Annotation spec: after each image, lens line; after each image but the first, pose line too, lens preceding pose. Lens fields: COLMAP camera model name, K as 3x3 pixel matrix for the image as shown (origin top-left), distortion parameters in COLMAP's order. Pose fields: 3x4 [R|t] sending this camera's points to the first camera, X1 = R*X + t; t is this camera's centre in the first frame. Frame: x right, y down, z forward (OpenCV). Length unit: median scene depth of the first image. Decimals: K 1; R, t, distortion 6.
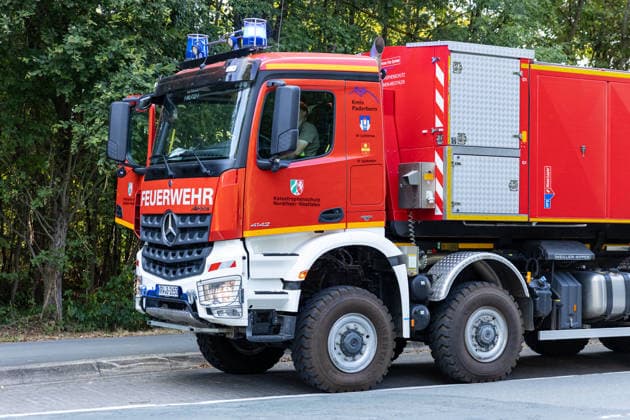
lens RADIAL K [[1362.7, 0, 315.0], [0, 1362.7, 210.0], [0, 0, 1]] dist [0.005050, -0.007833]
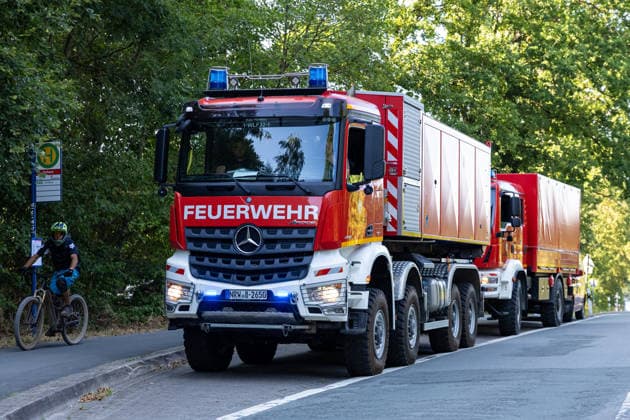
lens RADIAL K [[1362.7, 0, 315.0], [0, 1362.7, 210.0], [0, 0, 1]] dist [0.005050, -0.007833]
pose [[0.762976, 0.024899, 0.645947, -0.812780], [-0.011838, 0.999629, -0.024549, 0.016312], [-0.646318, 0.011084, 0.762988, 0.100521]]
